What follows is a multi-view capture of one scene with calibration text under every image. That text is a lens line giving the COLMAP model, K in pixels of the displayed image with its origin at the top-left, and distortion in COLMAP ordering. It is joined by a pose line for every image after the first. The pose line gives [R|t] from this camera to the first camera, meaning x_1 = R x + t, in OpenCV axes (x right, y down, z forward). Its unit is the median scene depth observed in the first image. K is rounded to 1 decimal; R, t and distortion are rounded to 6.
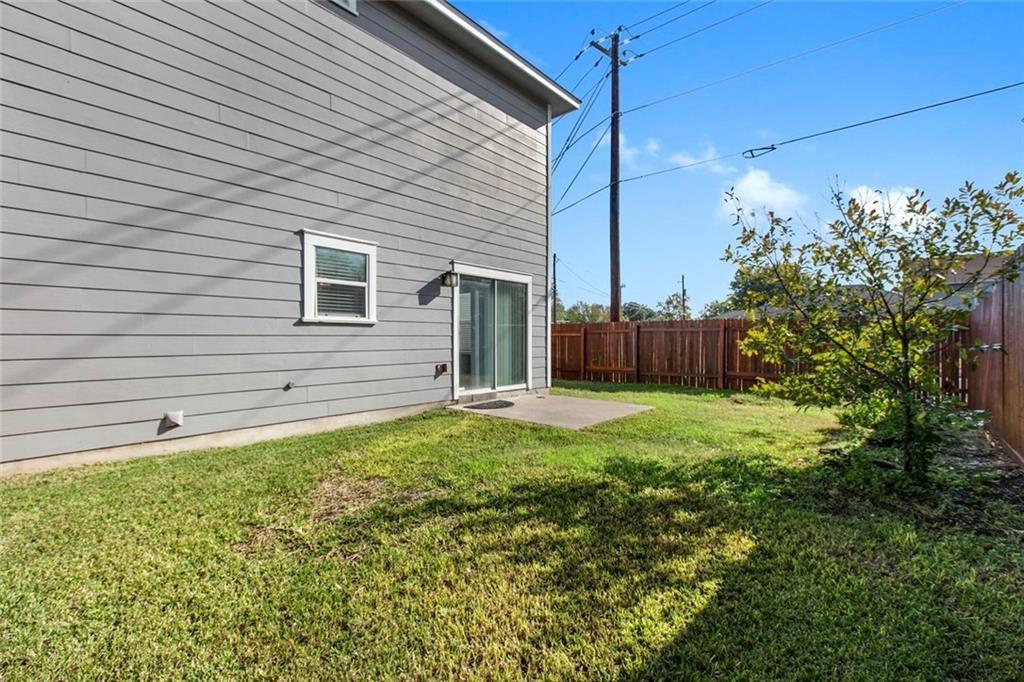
lens RADIAL K [[457.7, 0, 513.6], [0, 457.7, 338.7], [0, 0, 1]] dist [0.000110, 0.000189]
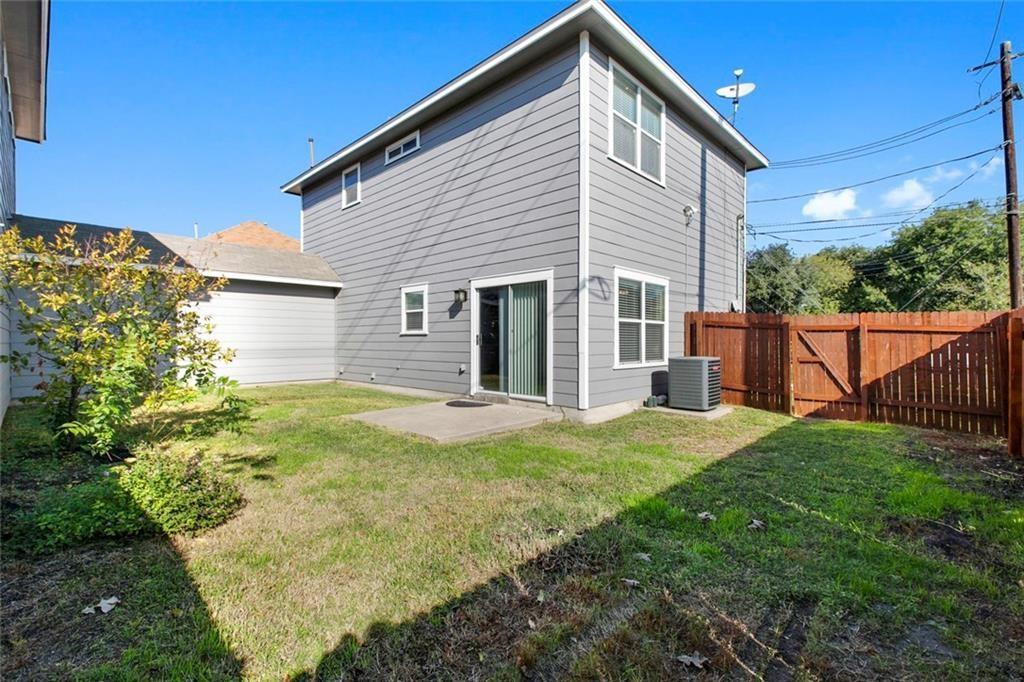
lens RADIAL K [[457.7, 0, 513.6], [0, 457.7, 338.7], [0, 0, 1]] dist [0.000110, 0.000189]
pose [[-0.061176, -0.006747, -0.998104, 1.188137], [-0.001345, 0.999977, -0.006677, -0.006992], [0.998126, 0.000934, -0.061183, 1.336898]]
